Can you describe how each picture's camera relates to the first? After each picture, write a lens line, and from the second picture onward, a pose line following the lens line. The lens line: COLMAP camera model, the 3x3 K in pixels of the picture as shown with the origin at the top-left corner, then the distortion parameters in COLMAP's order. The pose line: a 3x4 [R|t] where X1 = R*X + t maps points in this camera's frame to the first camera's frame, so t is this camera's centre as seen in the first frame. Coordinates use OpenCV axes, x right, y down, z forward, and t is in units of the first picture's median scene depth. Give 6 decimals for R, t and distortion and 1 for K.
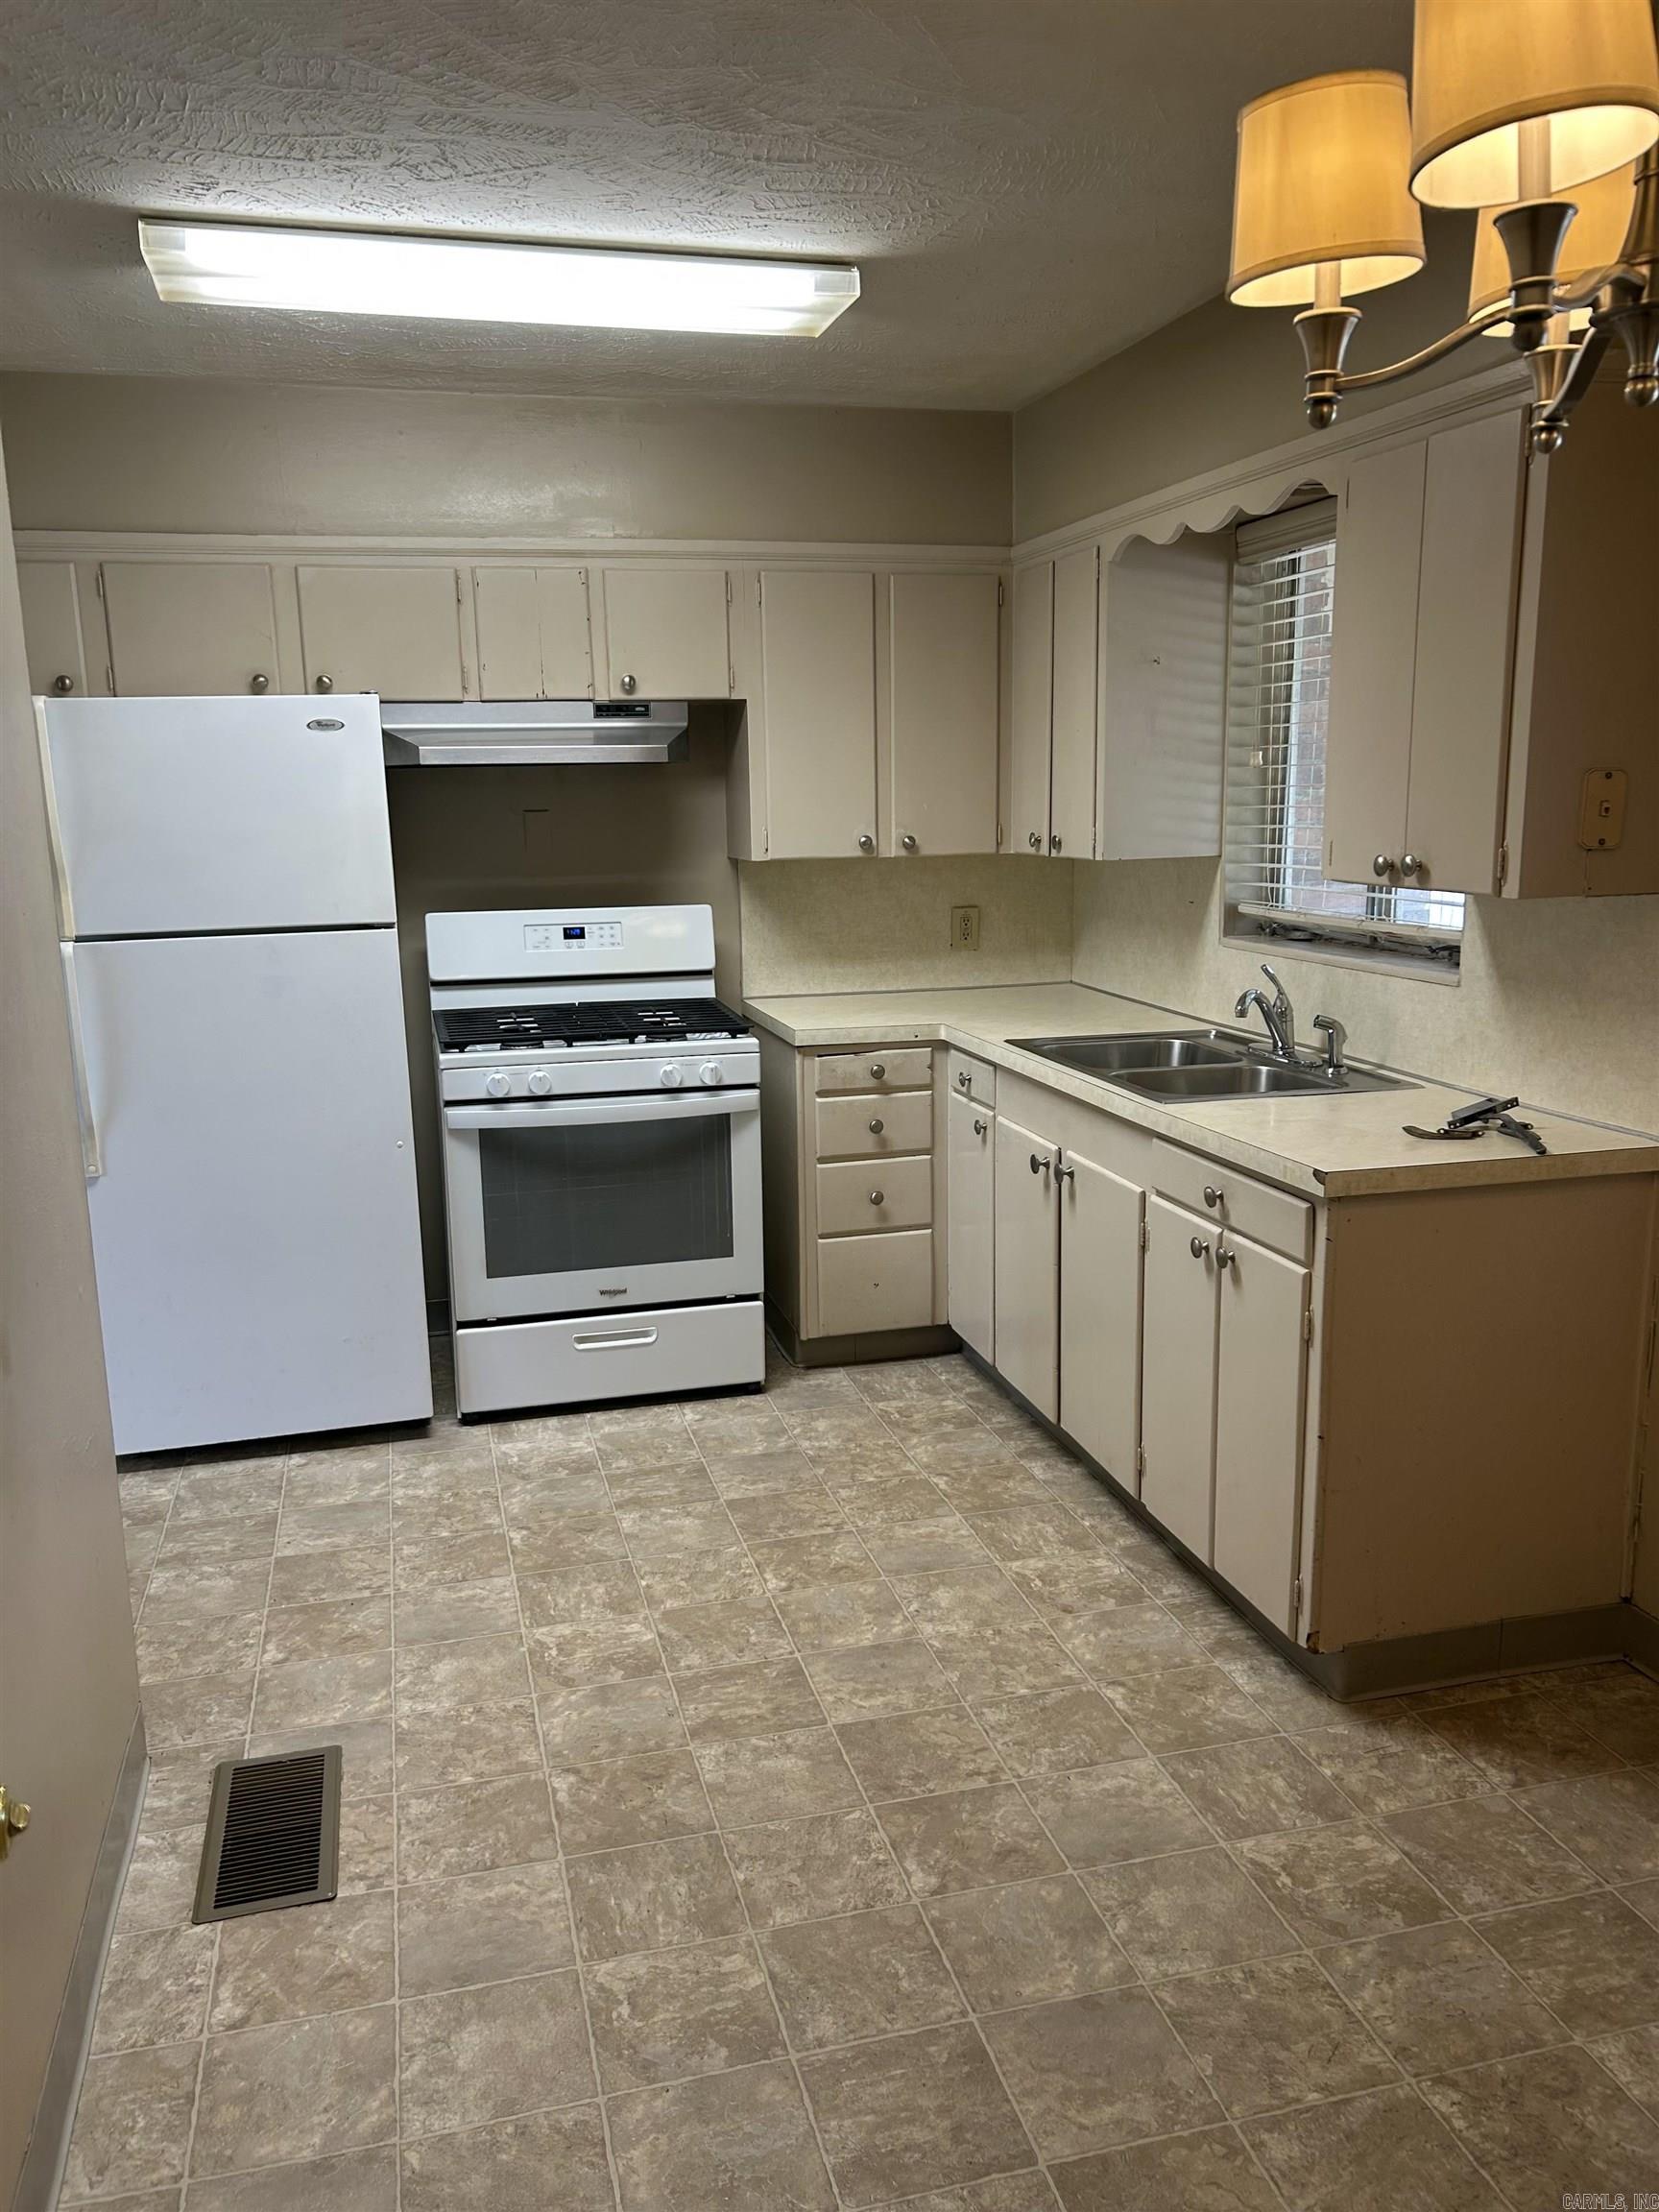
lens RADIAL K [[1656.9, 0, 826.0], [0, 1656.9, 1104.7], [0, 0, 1]] dist [0.050016, 0.019050]
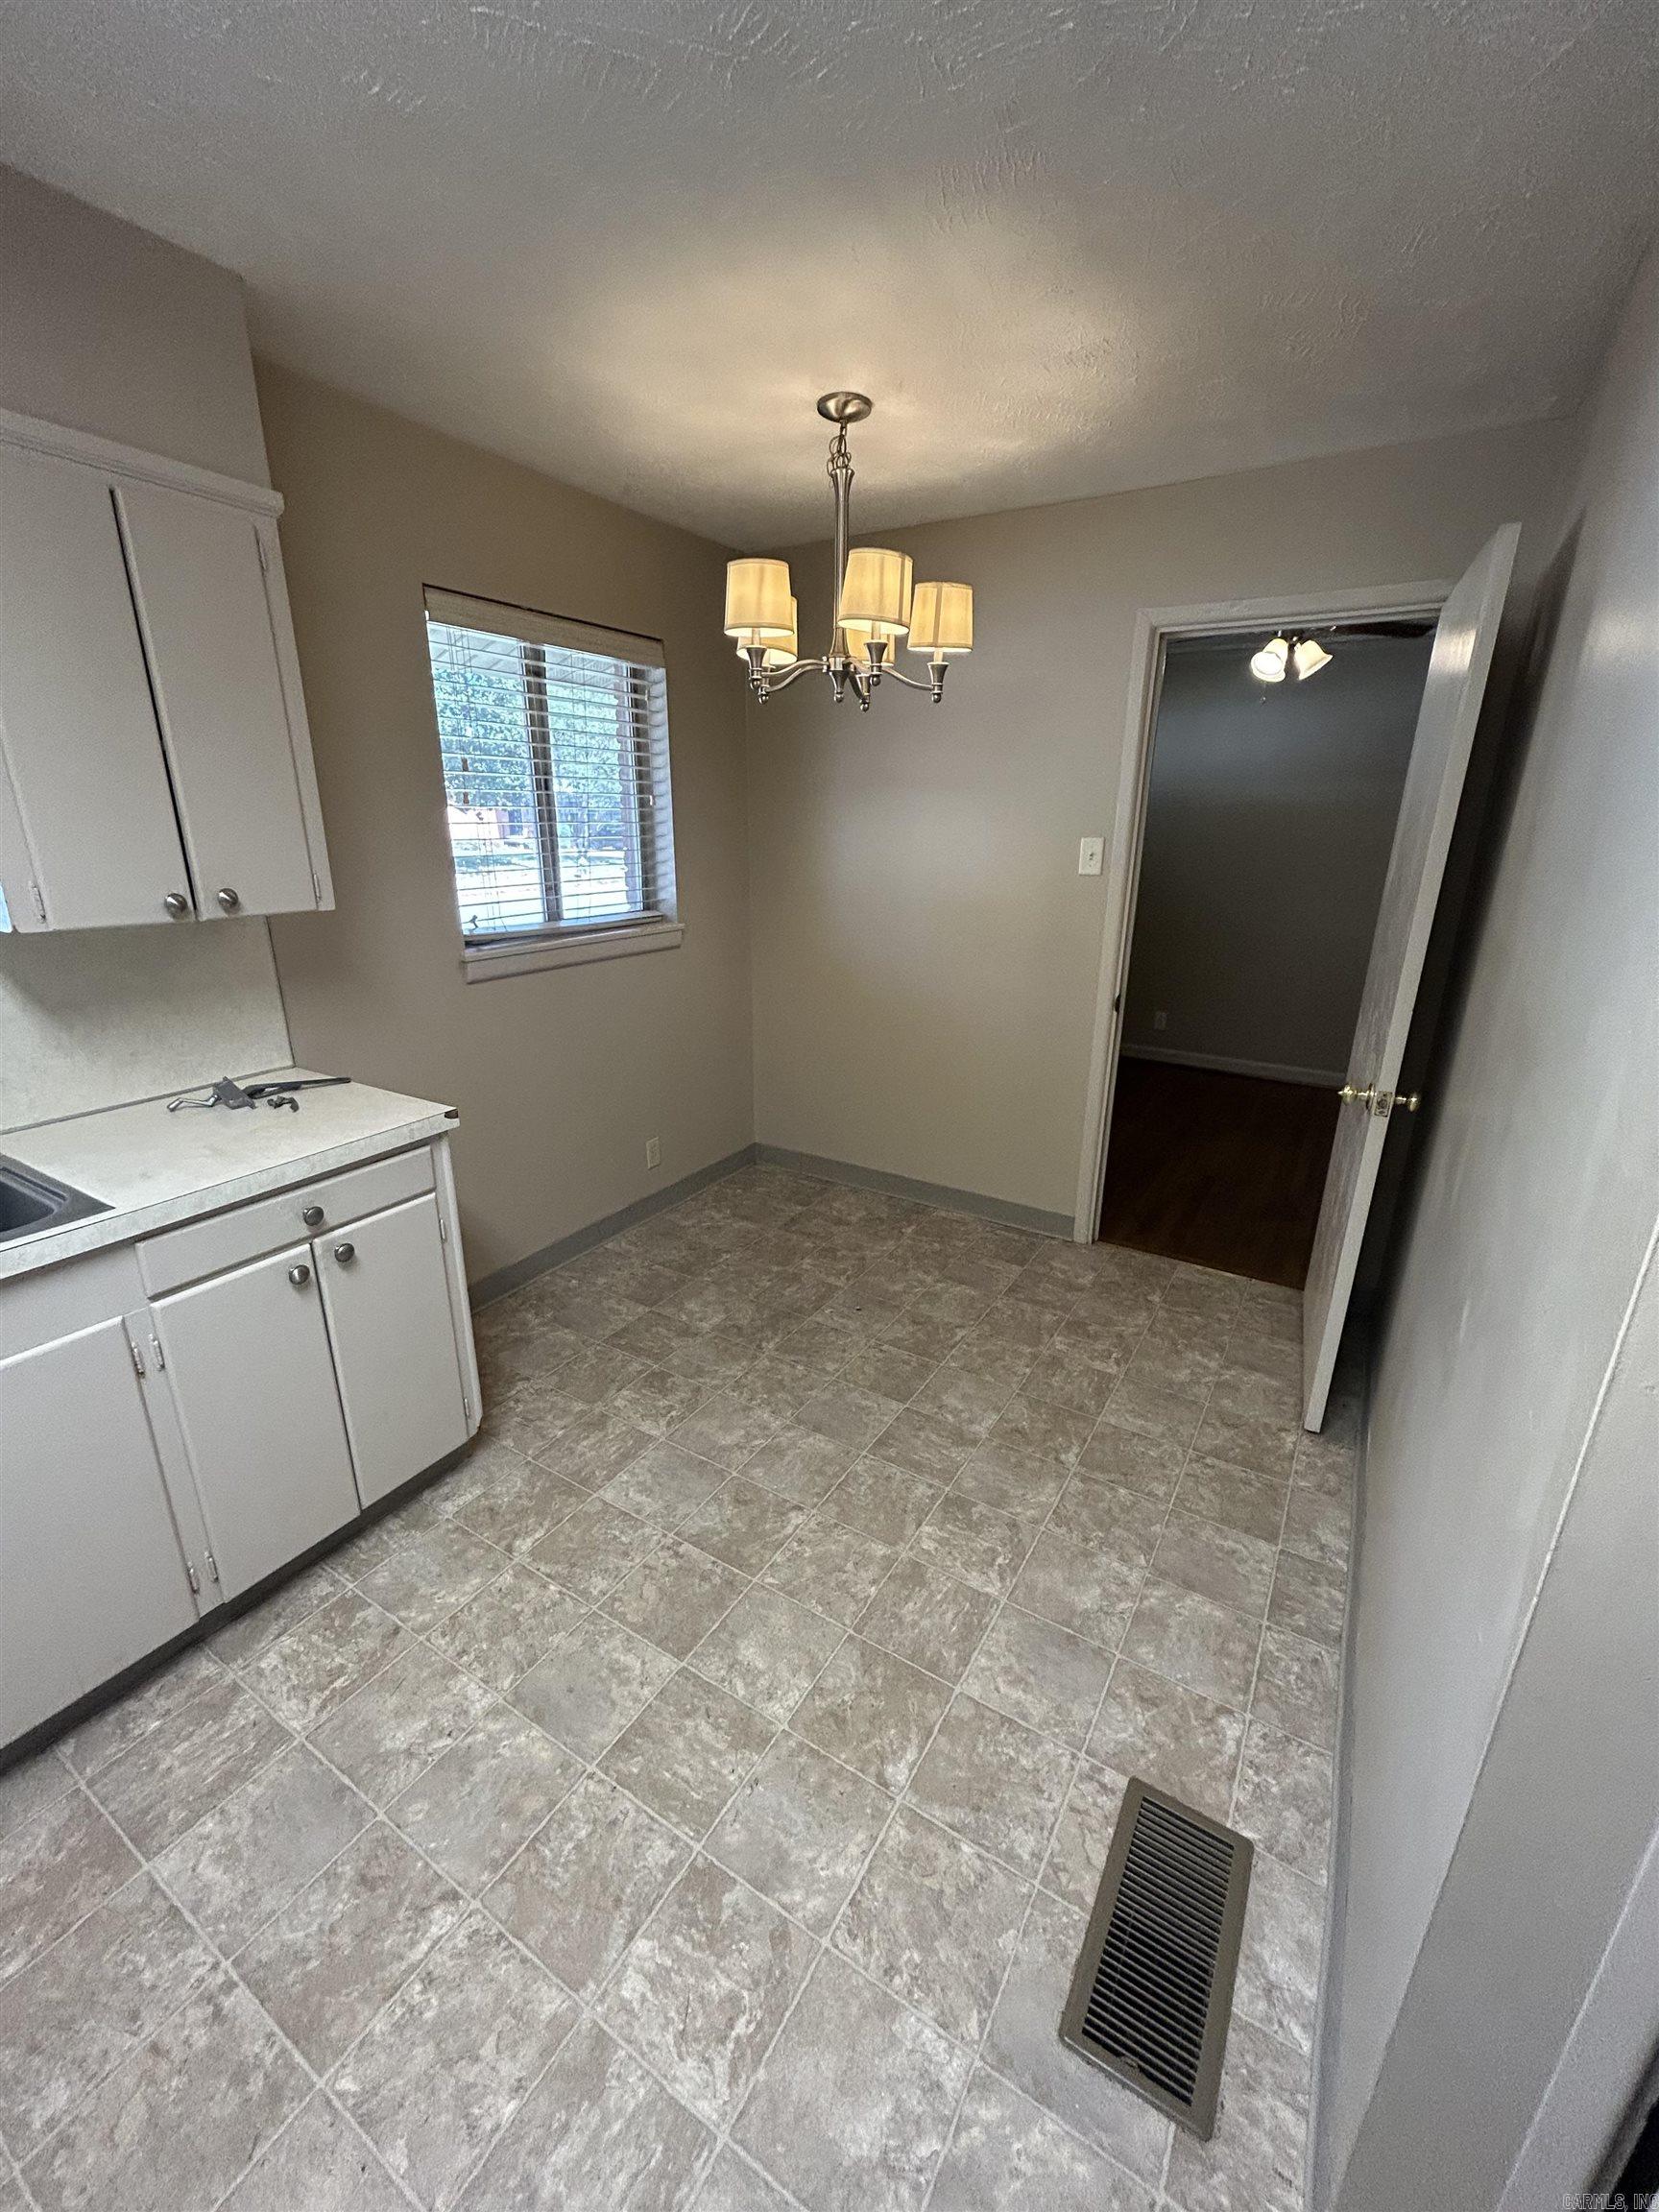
lens RADIAL K [[886.8, 0, 822.8], [0, 886.8, 1102.2], [0, 0, 1]] dist [0.004267, -0.000030]
pose [[-0.675977, -0.211946, 0.705786, -0.446885], [0.148909, 0.898705, 0.412499, -0.232528], [-0.721721, 0.383938, -0.575943, 1.226956]]
